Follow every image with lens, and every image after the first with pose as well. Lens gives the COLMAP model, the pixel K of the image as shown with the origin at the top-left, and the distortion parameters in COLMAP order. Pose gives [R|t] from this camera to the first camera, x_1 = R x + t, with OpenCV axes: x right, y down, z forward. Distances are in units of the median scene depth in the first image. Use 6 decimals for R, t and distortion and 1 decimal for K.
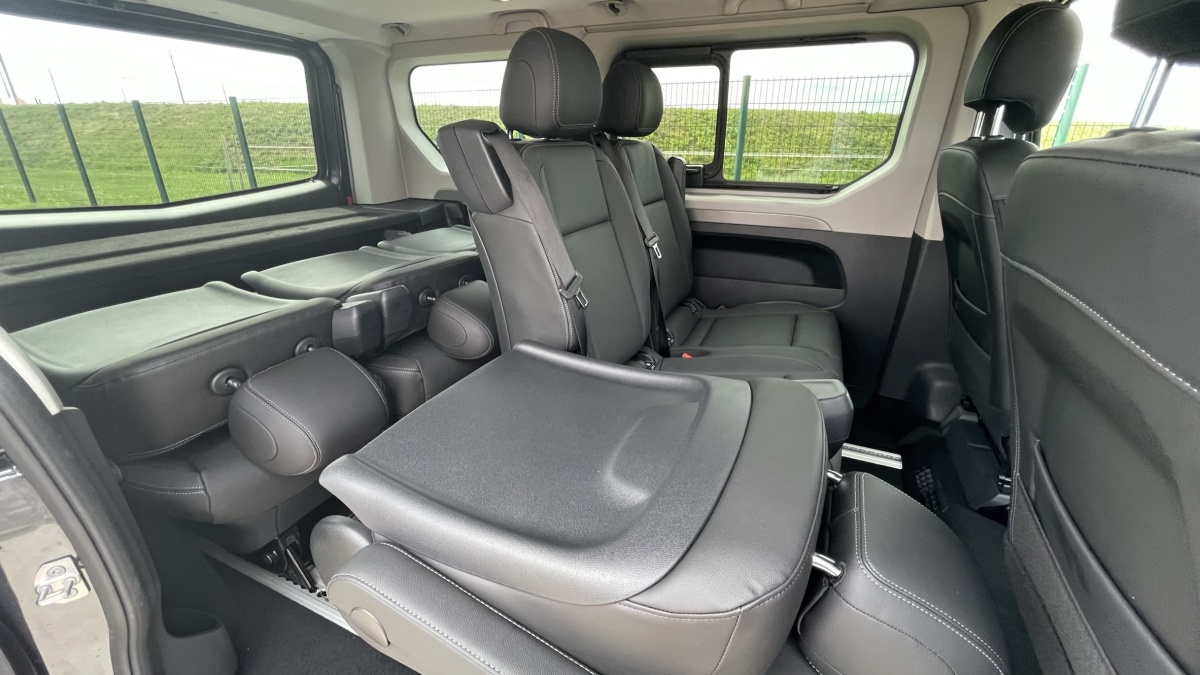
lens RADIAL K [[482.0, 0, 605.3], [0, 482.0, 327.6], [0, 0, 1]] dist [-0.007284, 0.001240]
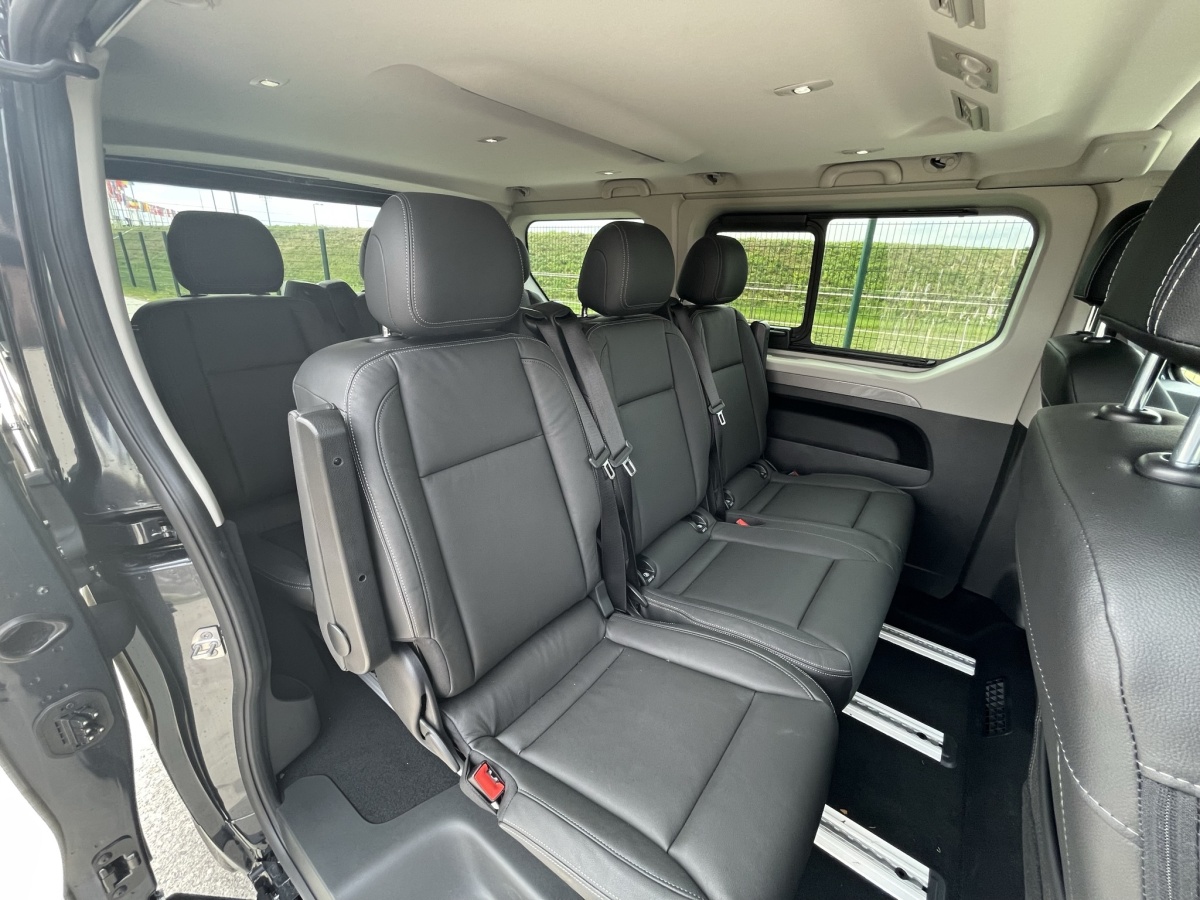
lens RADIAL K [[482.4, 0, 608.8], [0, 482.4, 439.7], [0, 0, 1]] dist [-0.006505, 0.001022]
pose [[0.973060, 0.107346, -0.204037, 0.083303], [-0.111912, 0.993658, -0.010938, -0.069889], [0.201569, 0.033478, 0.978902, -0.056897]]
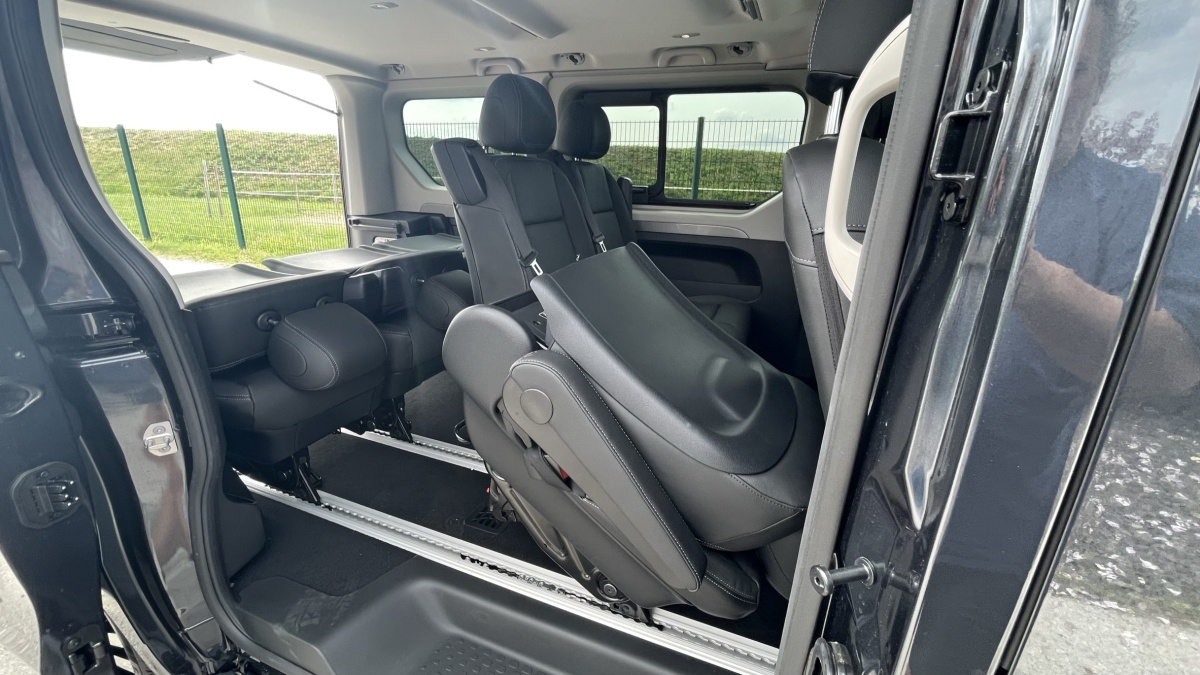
lens RADIAL K [[482.0, 0, 607.5], [0, 482.0, 330.4], [0, 0, 1]] dist [-0.007284, 0.001240]
pose [[0.998736, 0.007819, 0.049653, 0.055286], [-0.004734, 0.998068, -0.061956, 0.129784], [-0.050042, 0.061642, 0.996843, -0.230792]]
